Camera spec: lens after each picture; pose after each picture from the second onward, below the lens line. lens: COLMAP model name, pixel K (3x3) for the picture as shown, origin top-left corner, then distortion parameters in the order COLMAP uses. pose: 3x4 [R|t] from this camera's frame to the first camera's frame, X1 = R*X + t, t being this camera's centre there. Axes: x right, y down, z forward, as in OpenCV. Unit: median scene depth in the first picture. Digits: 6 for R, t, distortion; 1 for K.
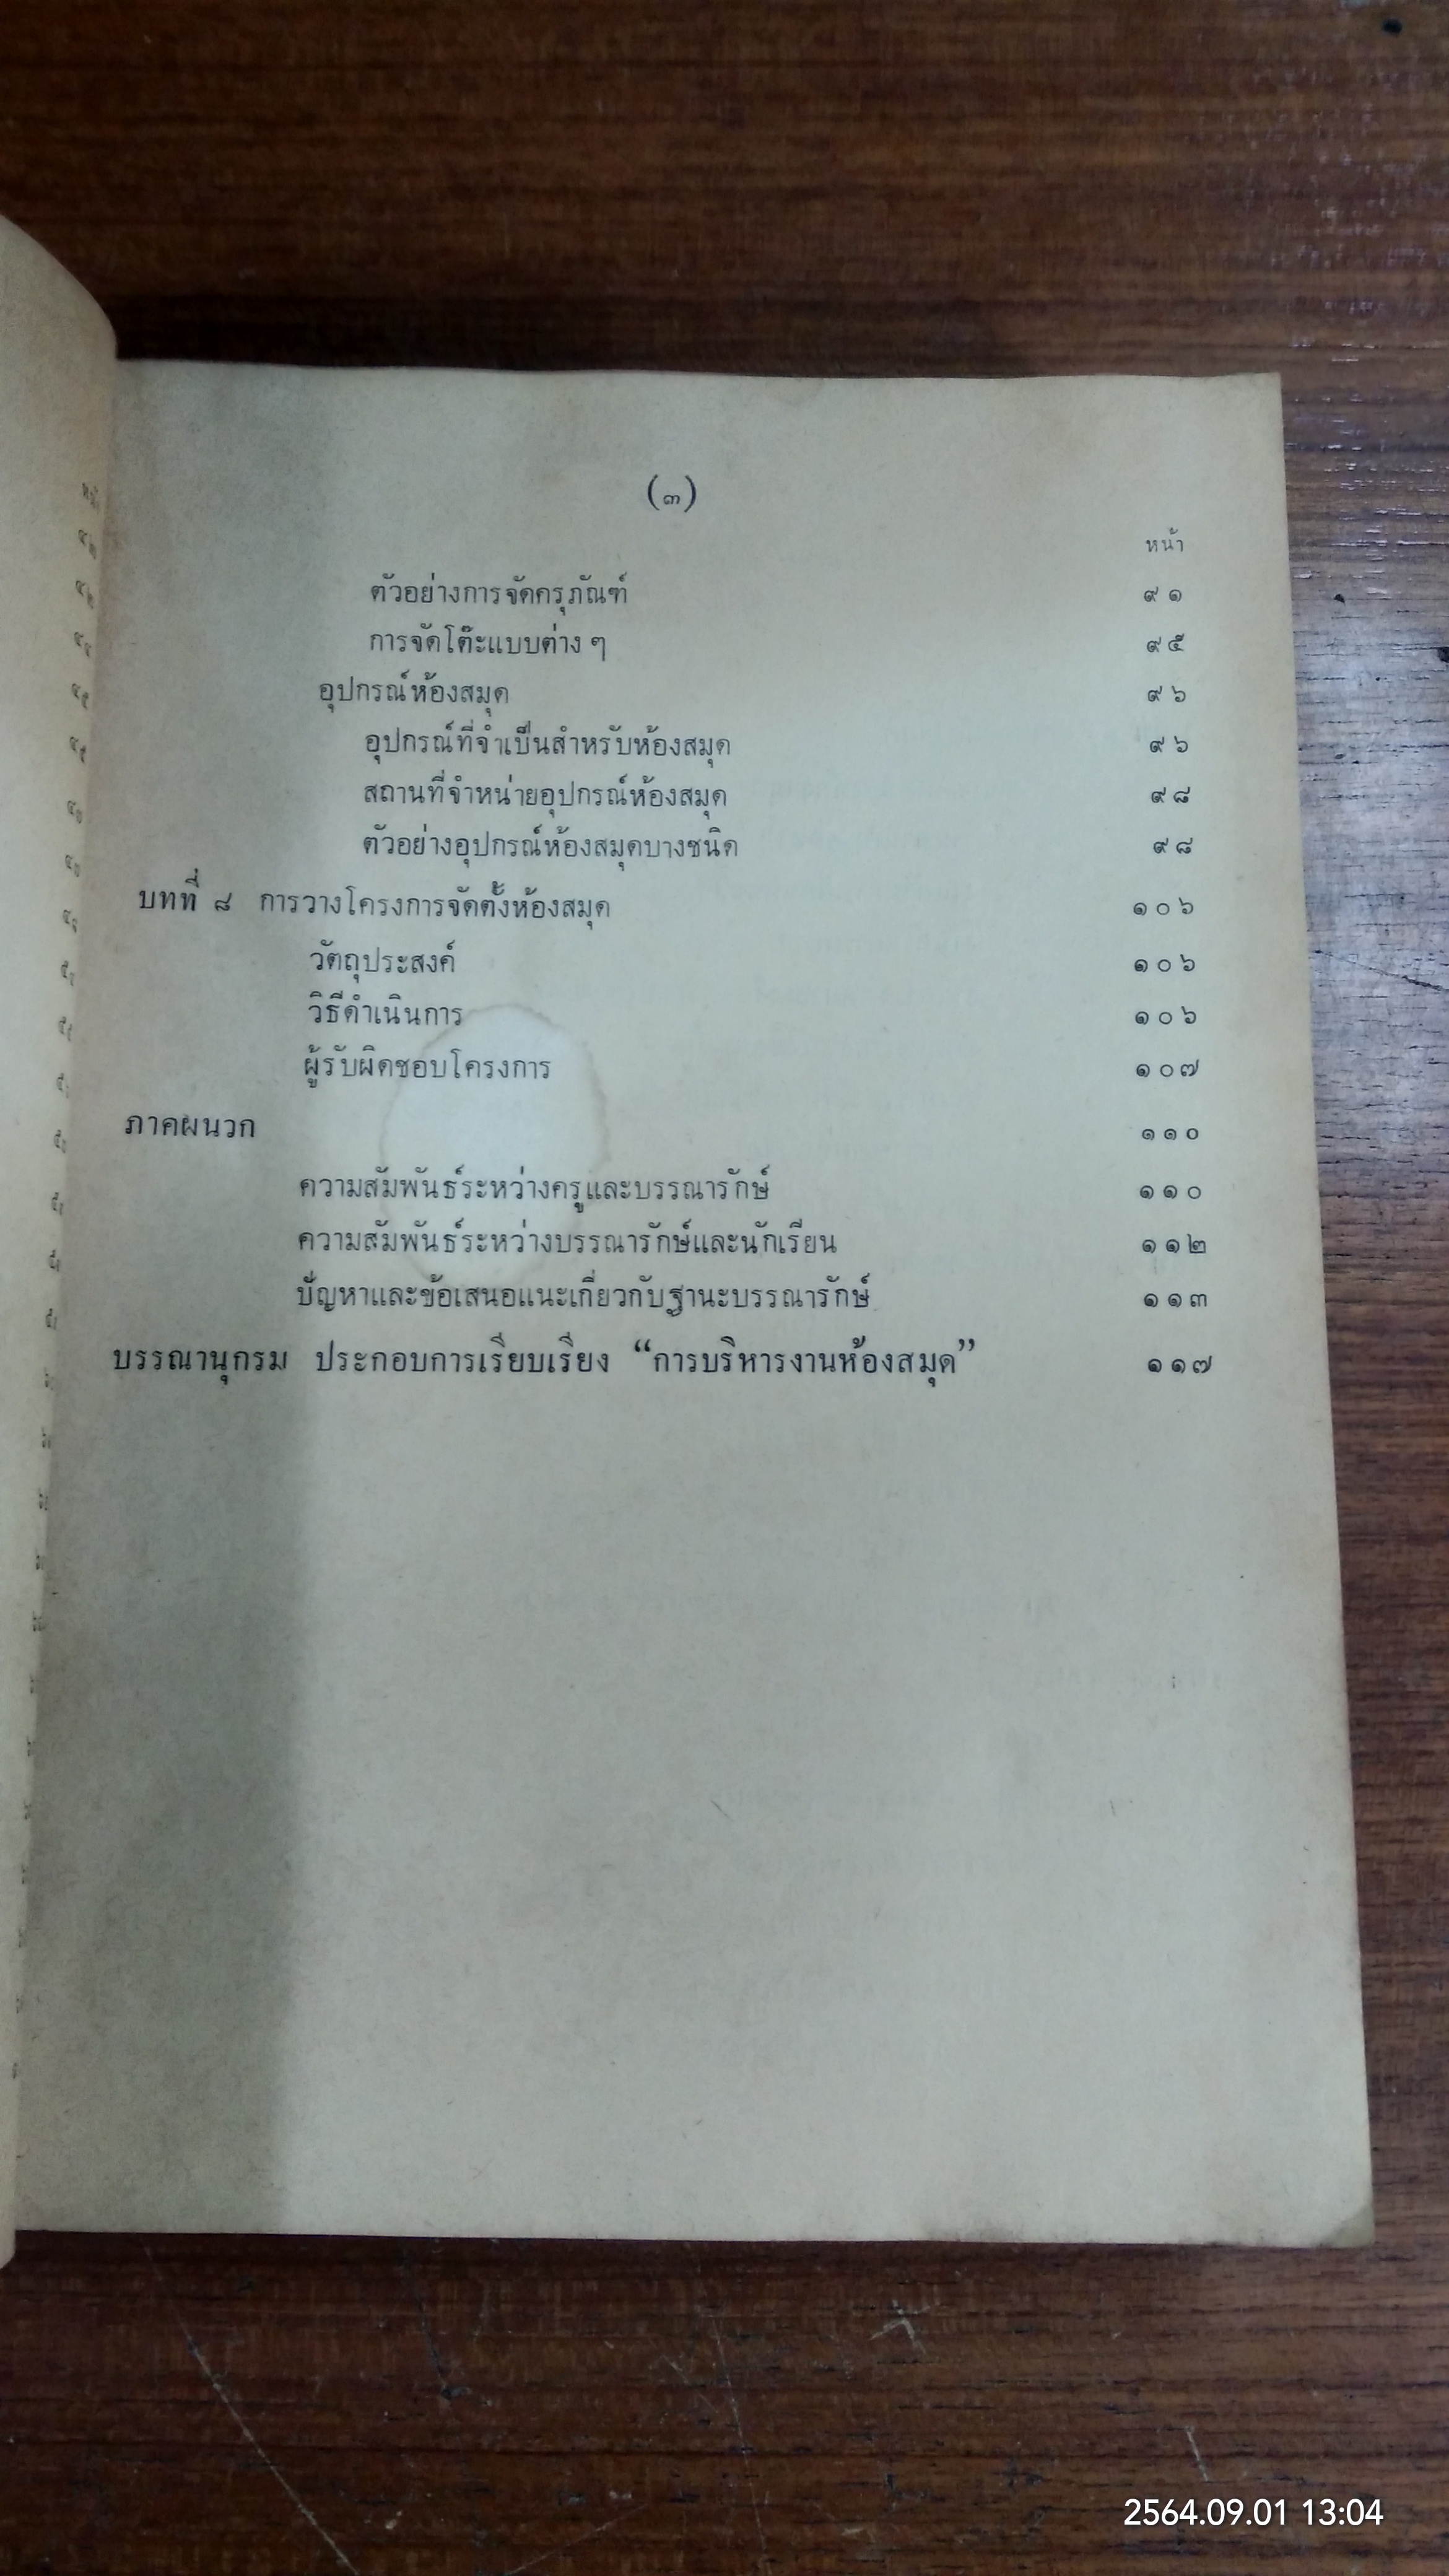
lens RADIAL K [[2347.6, 0, 622.2], [0, 2347.6, 1383.0], [0, 0, 1]] dist [0.017282, -0.069283]
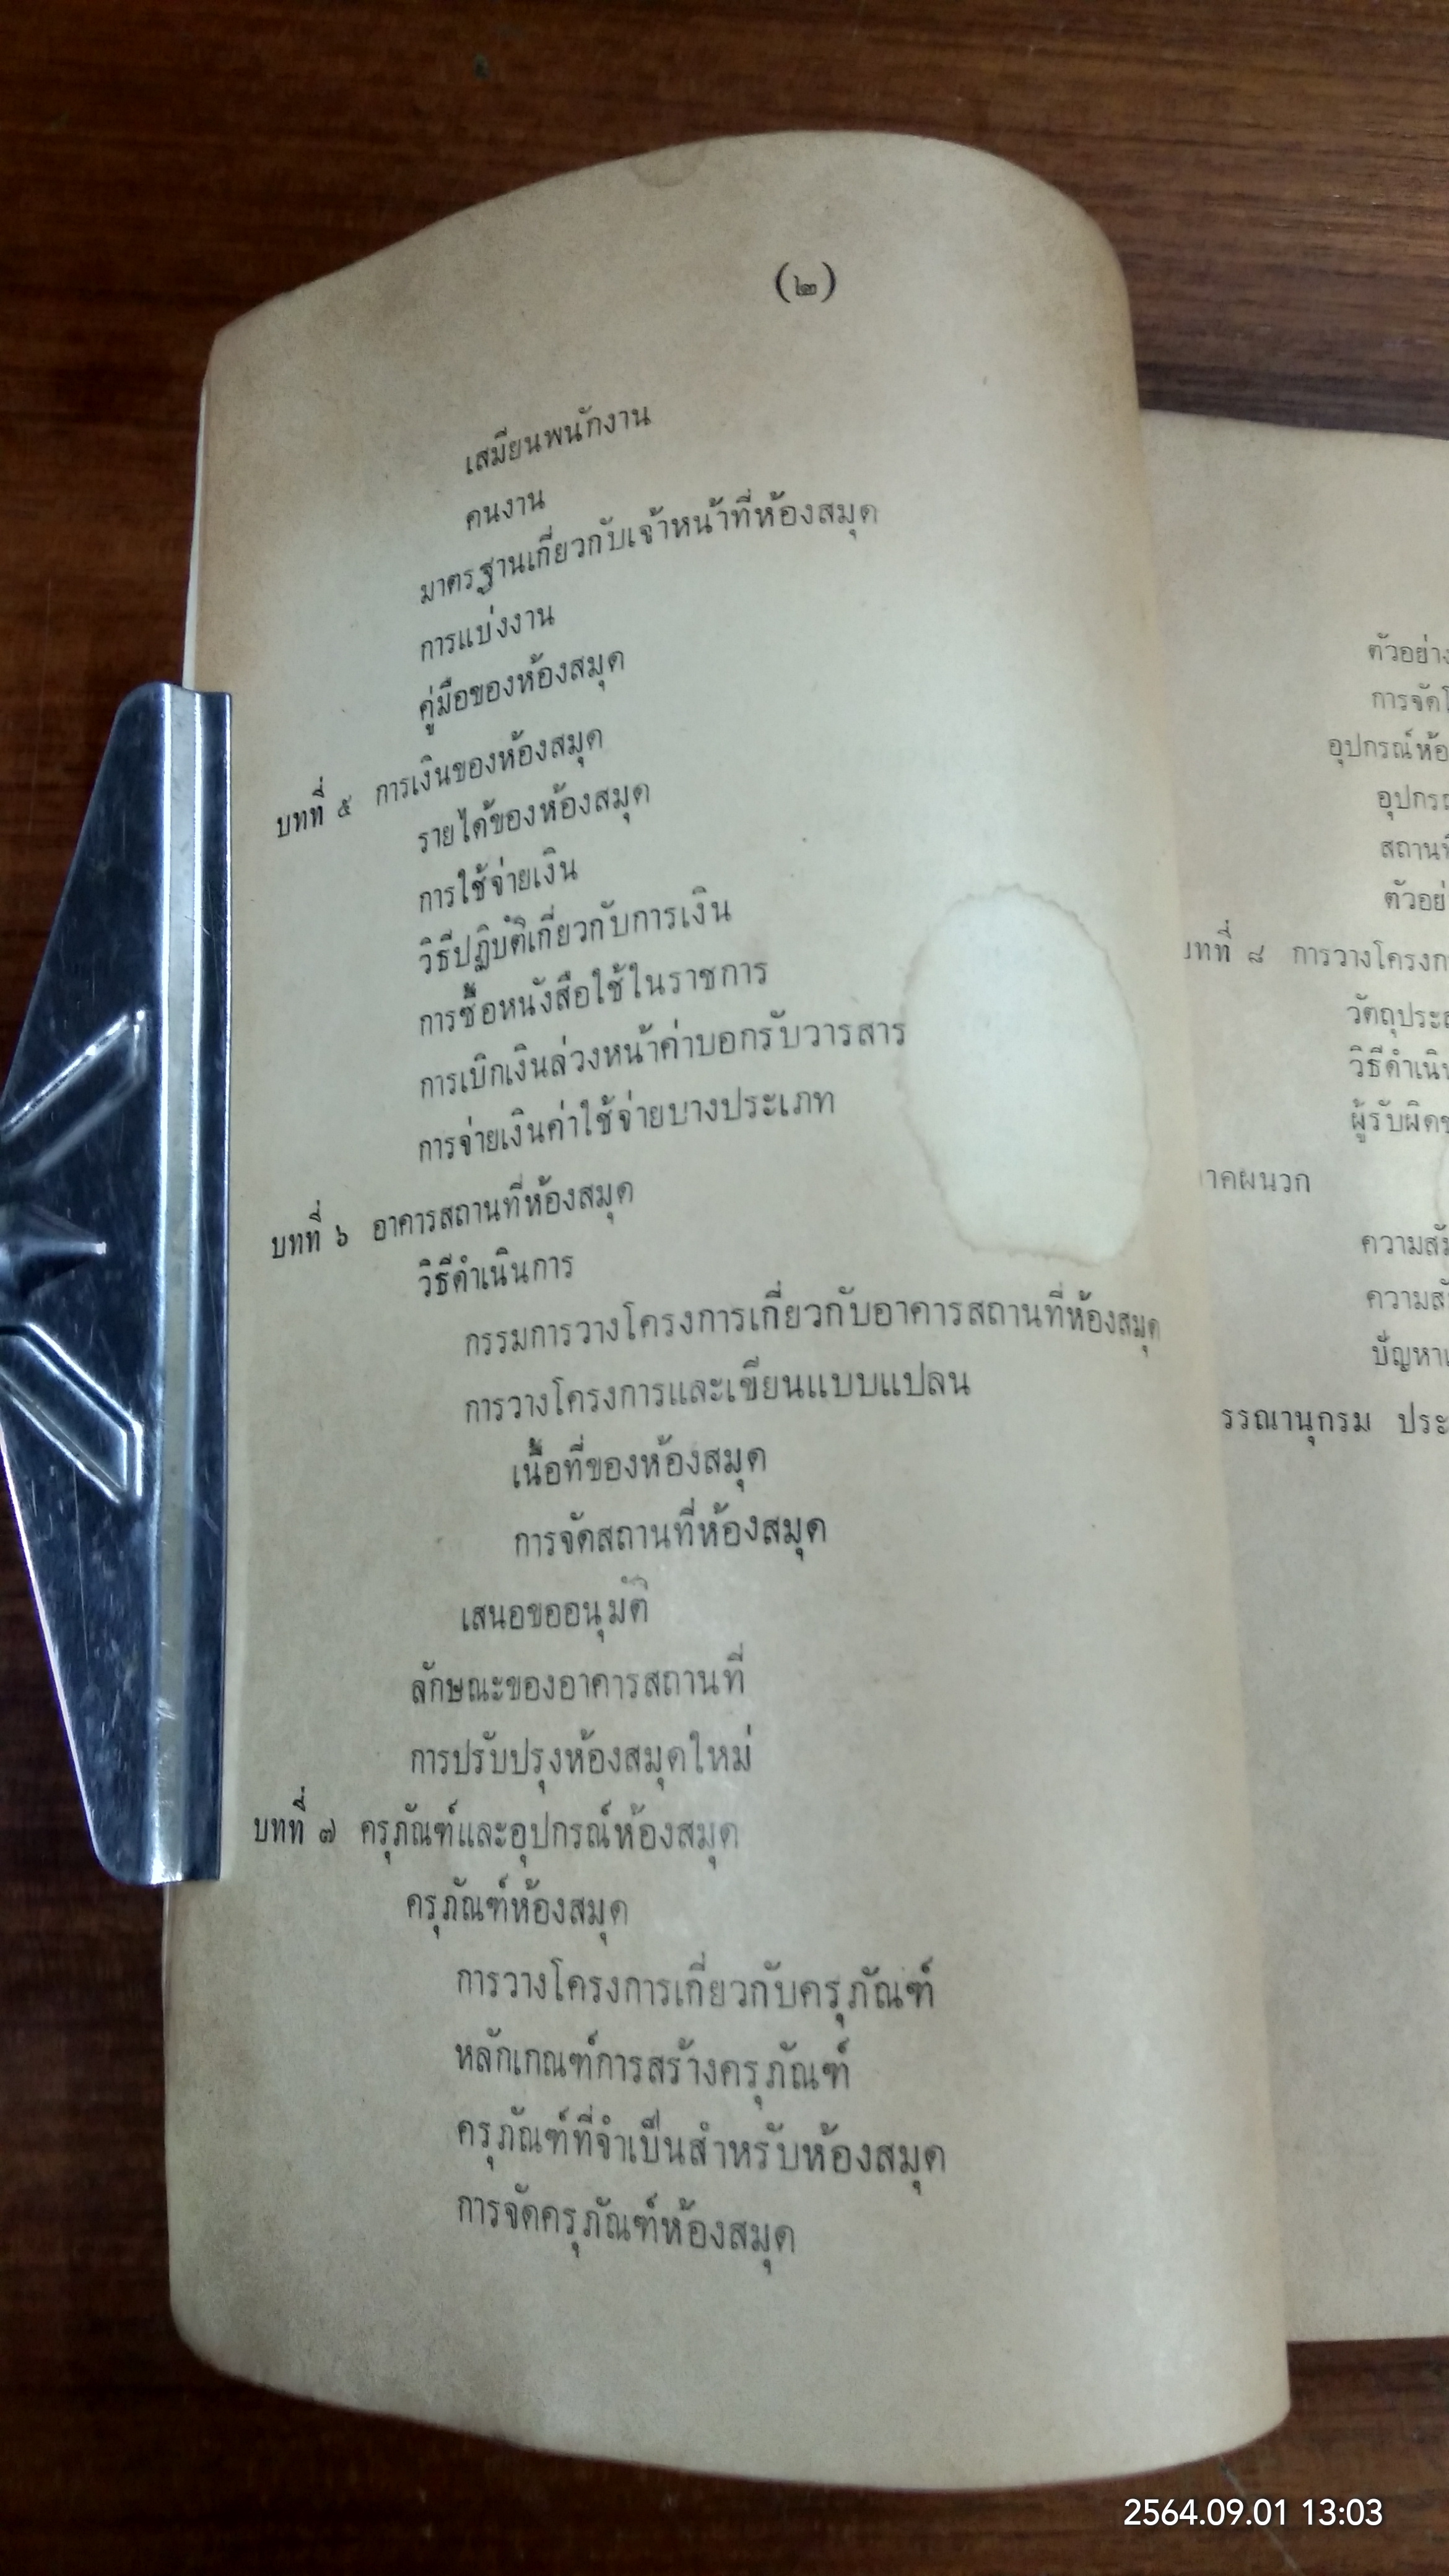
lens RADIAL K [[2347.6, 0, 509.7], [0, 2347.6, 1340.7], [0, 0, 1]] dist [0.017282, -0.069283]
pose [[0.995585, 0.008948, 0.093432, -0.561664], [-0.003410, 0.998236, -0.059272, 0.015181], [-0.093797, 0.058691, 0.993860, 0.065084]]
